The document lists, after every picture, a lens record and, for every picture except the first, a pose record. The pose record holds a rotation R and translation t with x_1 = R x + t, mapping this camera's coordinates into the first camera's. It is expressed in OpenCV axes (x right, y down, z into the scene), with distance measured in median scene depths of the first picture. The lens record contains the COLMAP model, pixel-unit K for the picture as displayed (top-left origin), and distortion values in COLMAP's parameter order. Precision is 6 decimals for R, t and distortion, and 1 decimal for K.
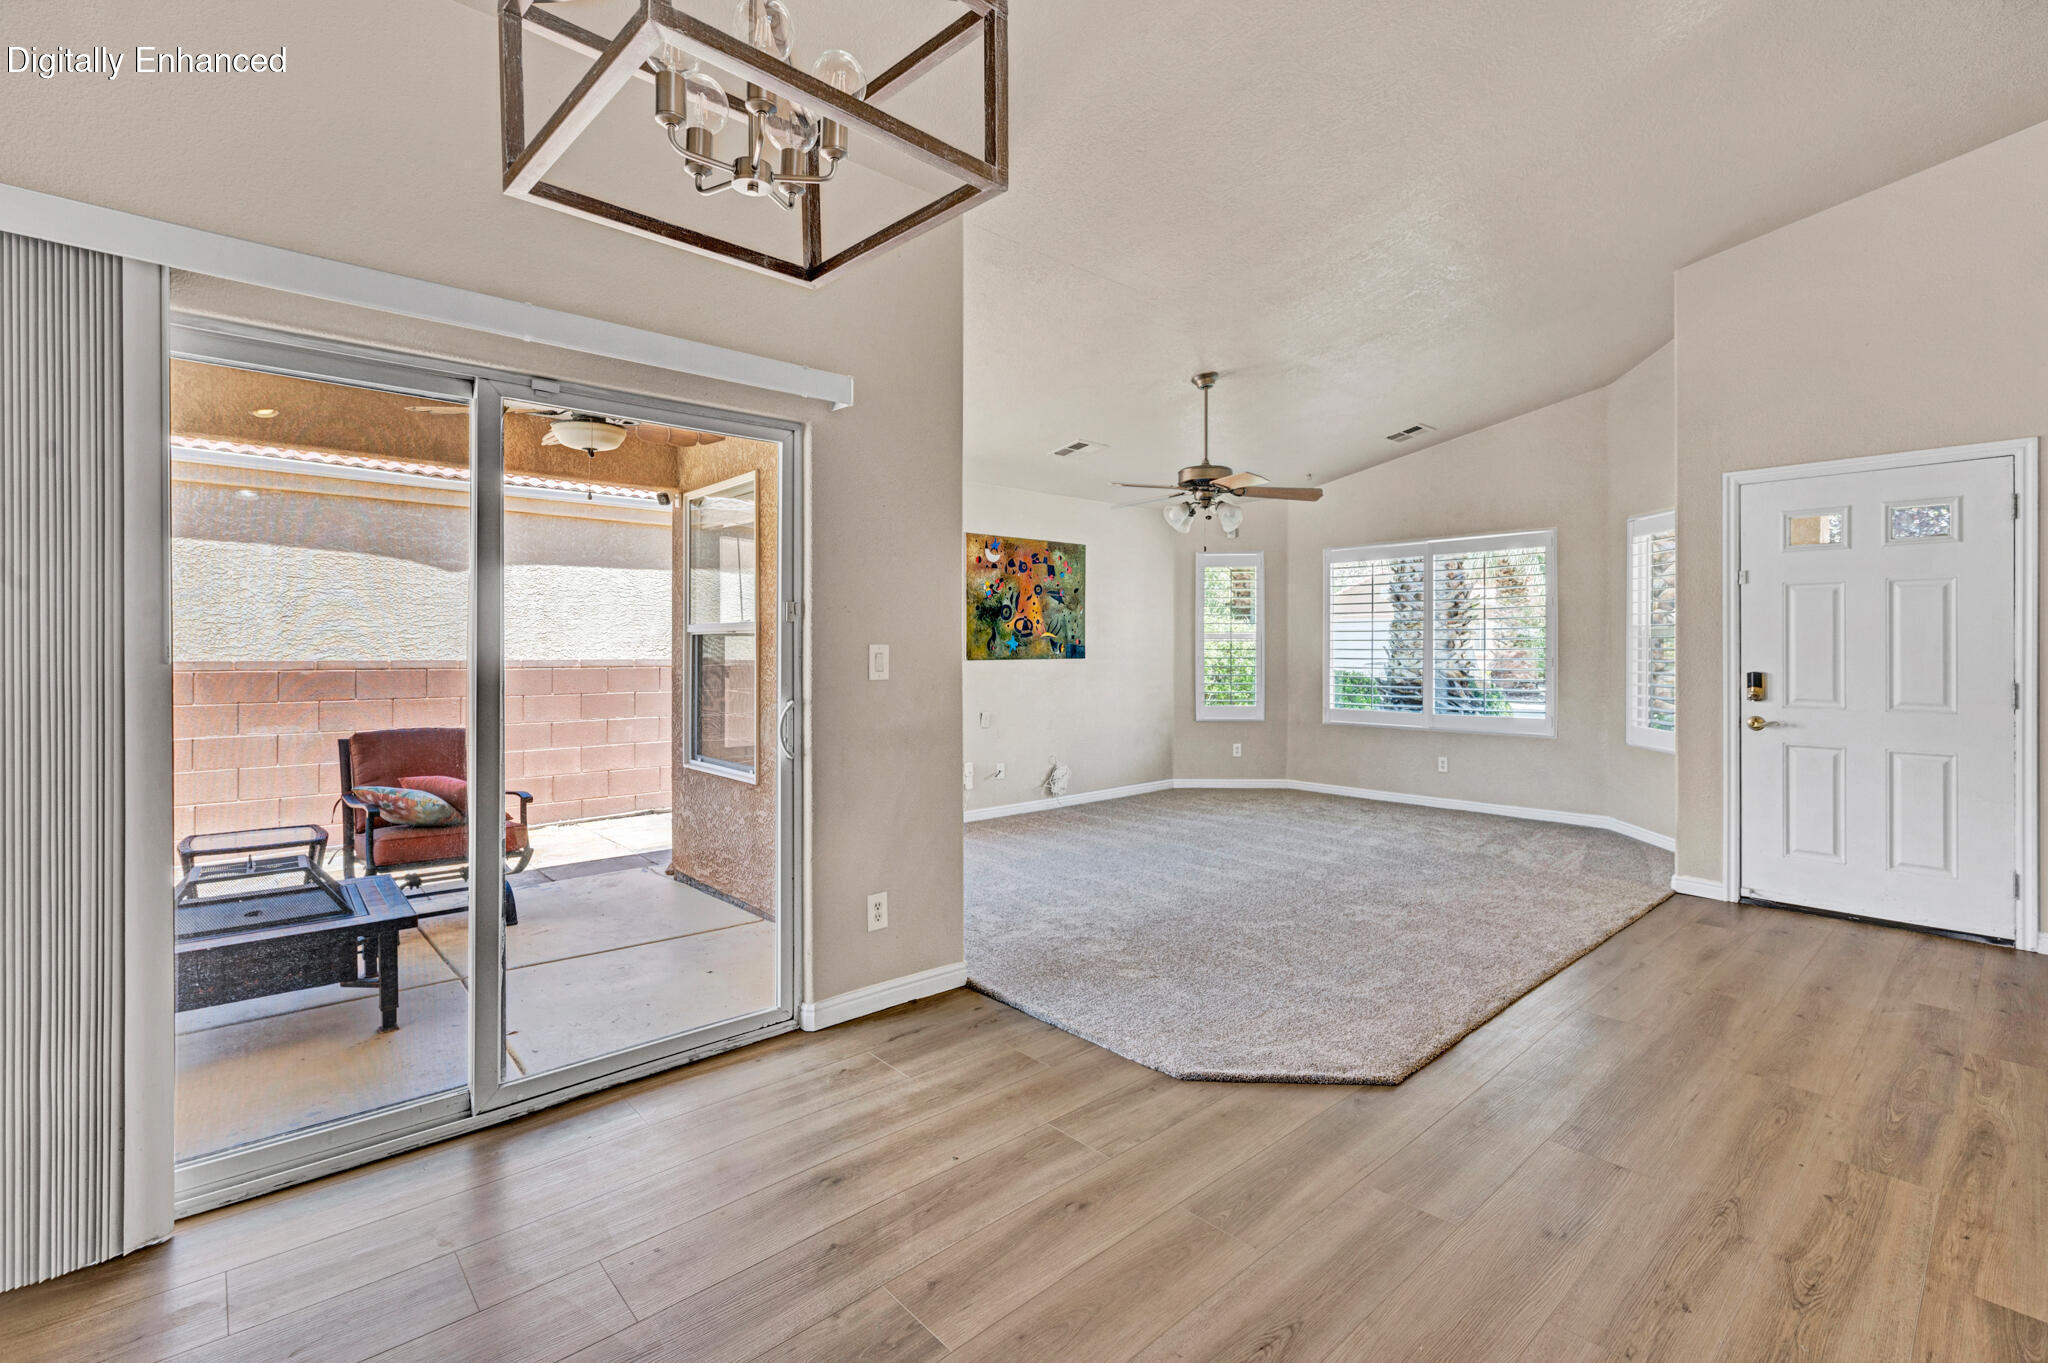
lens RADIAL K [[942.2, 0, 1022.2], [0, 942.2, 662.2], [0, 0, 1]] dist [0.001201, 0.000388]
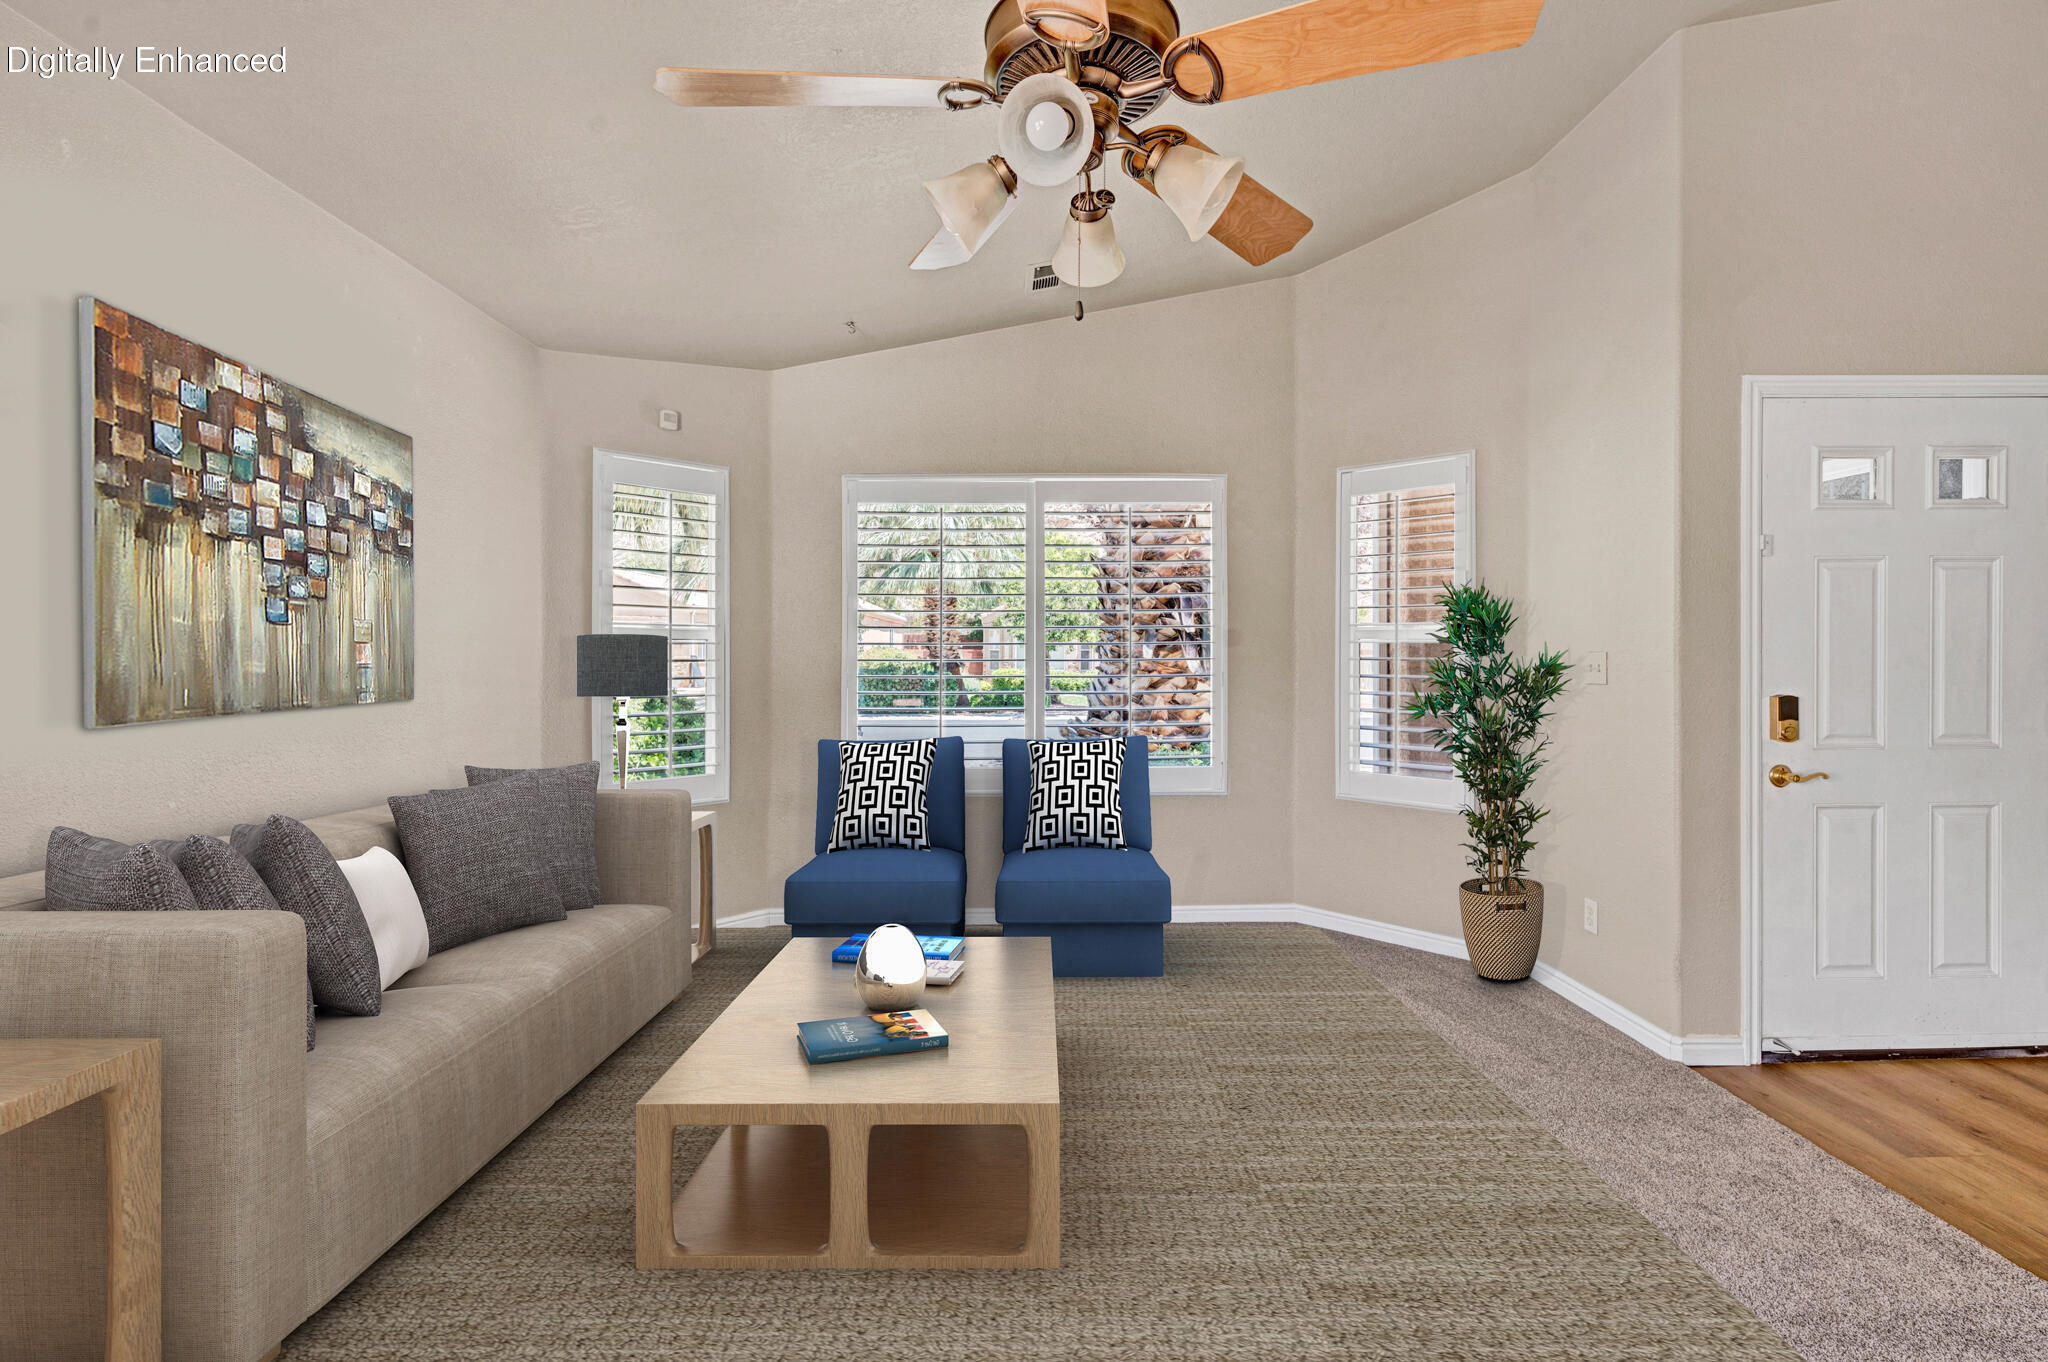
lens RADIAL K [[942.2, 0, 1028.6], [0, 942.2, 663.6], [0, 0, 1]] dist [0.001201, 0.000388]
pose [[0.665088, -0.009393, 0.746706, -0.028013], [0.012626, 0.999919, 0.001332, -0.016113], [-0.746659, 0.008542, 0.665153, 0.841339]]
